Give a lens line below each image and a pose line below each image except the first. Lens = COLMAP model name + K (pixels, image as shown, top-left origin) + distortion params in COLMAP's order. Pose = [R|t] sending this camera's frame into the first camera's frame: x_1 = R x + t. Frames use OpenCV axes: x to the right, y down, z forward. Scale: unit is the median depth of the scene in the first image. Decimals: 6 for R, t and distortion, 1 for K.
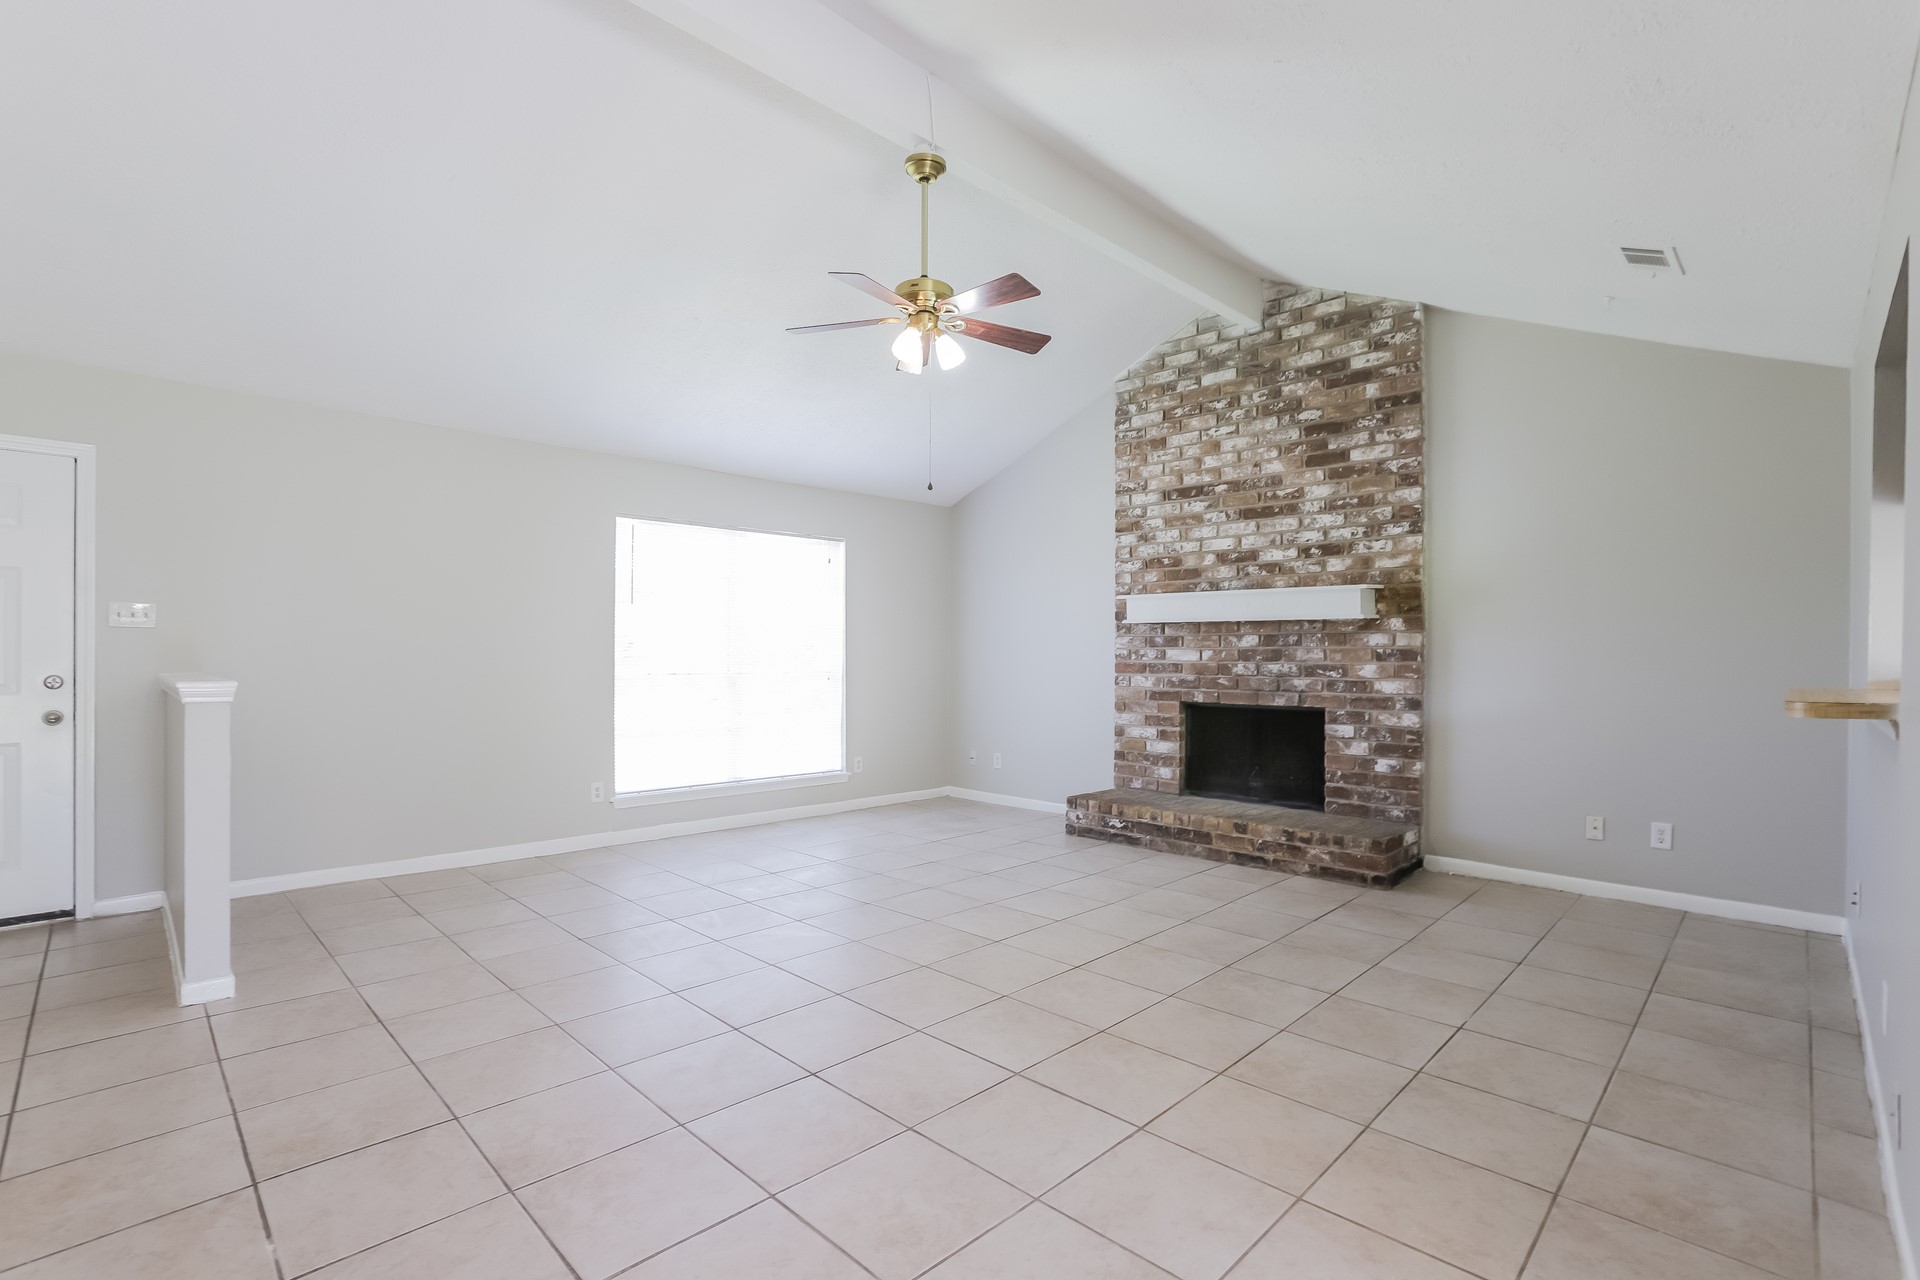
lens RADIAL K [[883.7, 0, 992.6], [0, 883.7, 662.2], [0, 0, 1]] dist [-0.037328, 0.011927]
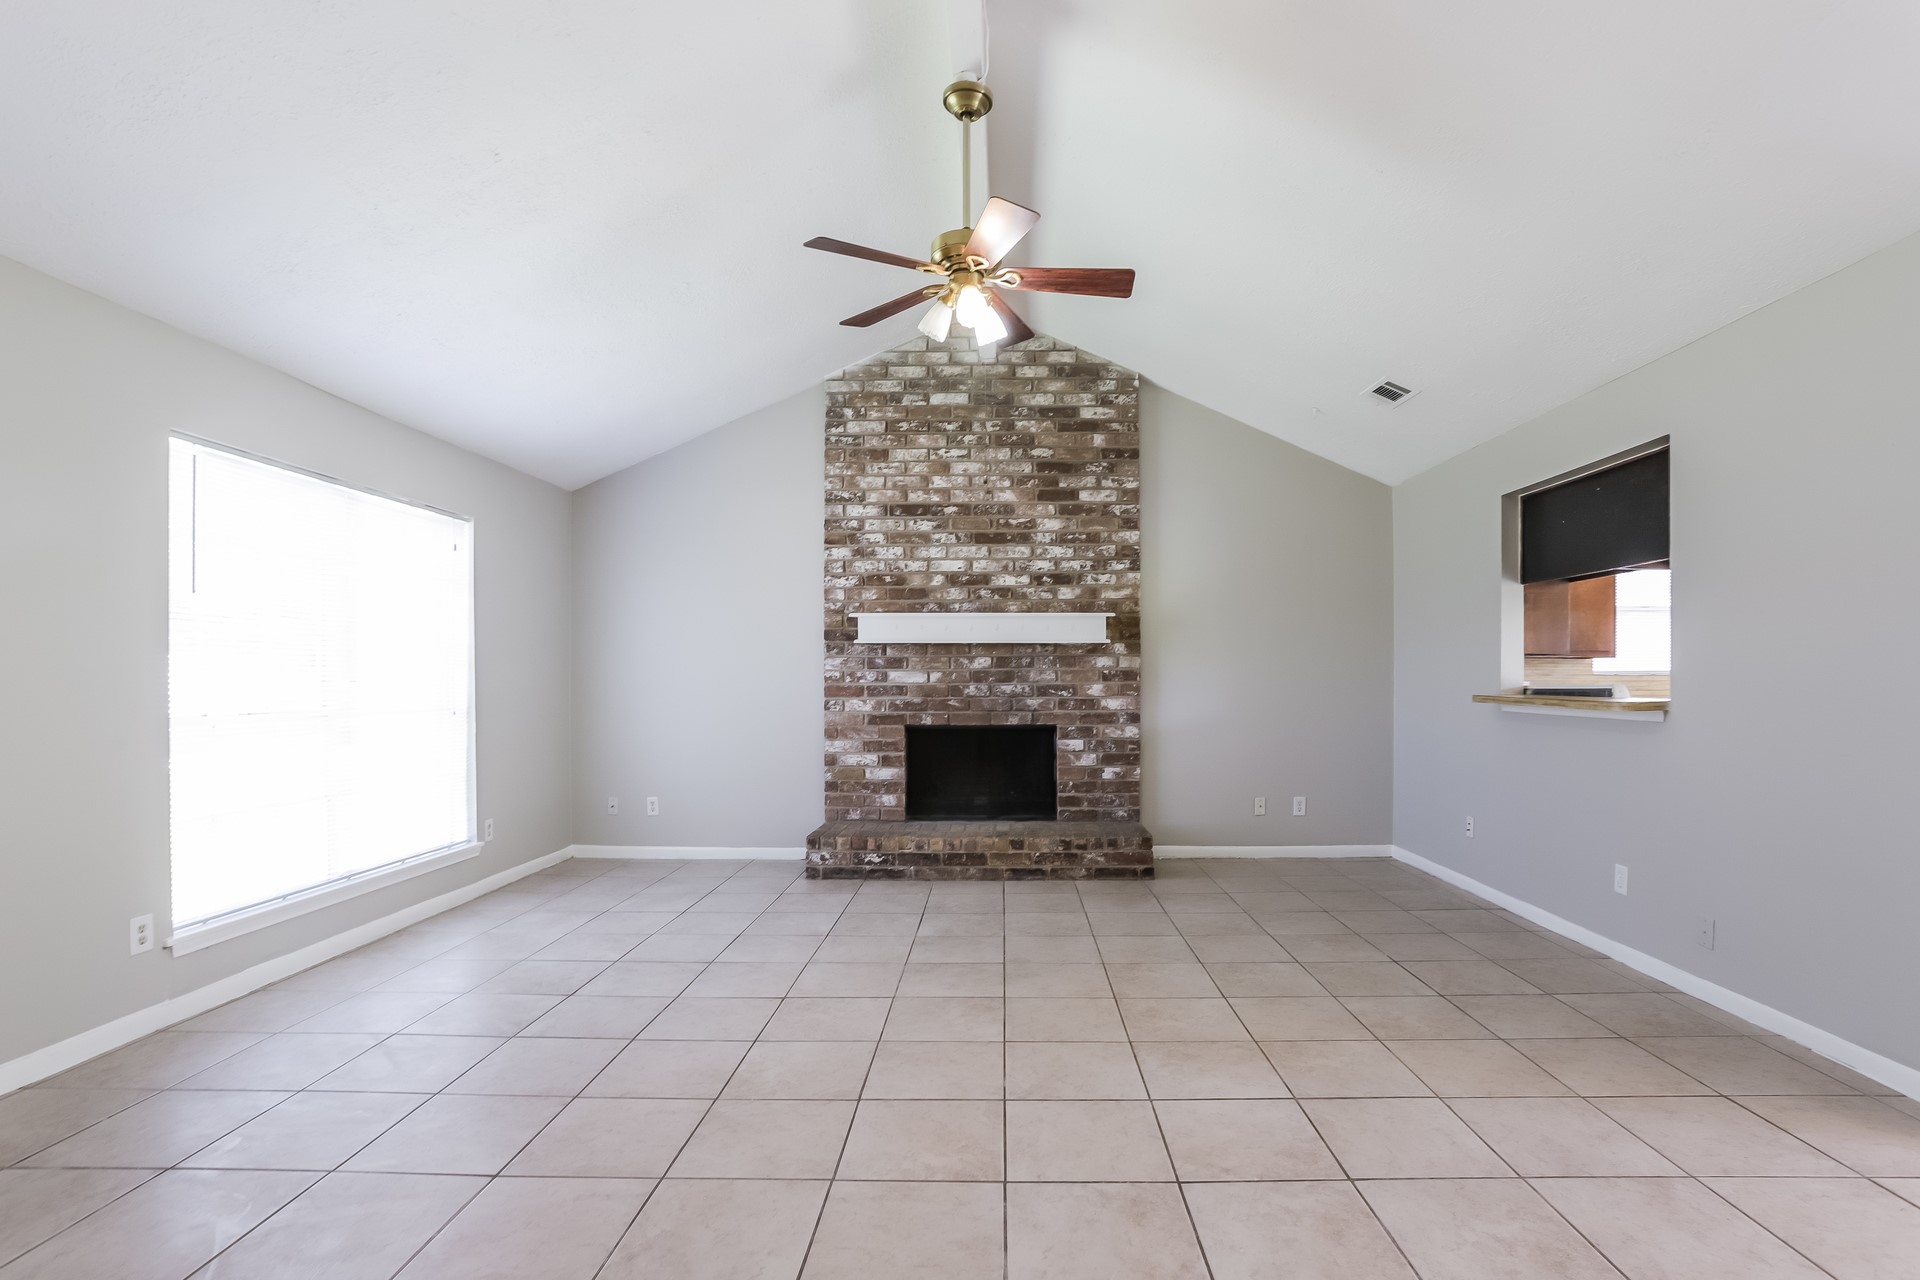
lens RADIAL K [[883.7, 0, 1019.3], [0, 883.7, 683.0], [0, 0, 1]] dist [-0.037328, 0.011927]
pose [[0.738453, -0.010753, 0.674219, -0.375465], [0.012447, 0.999920, 0.002315, -0.002315], [-0.674190, 0.006683, 0.738528, 0.214471]]
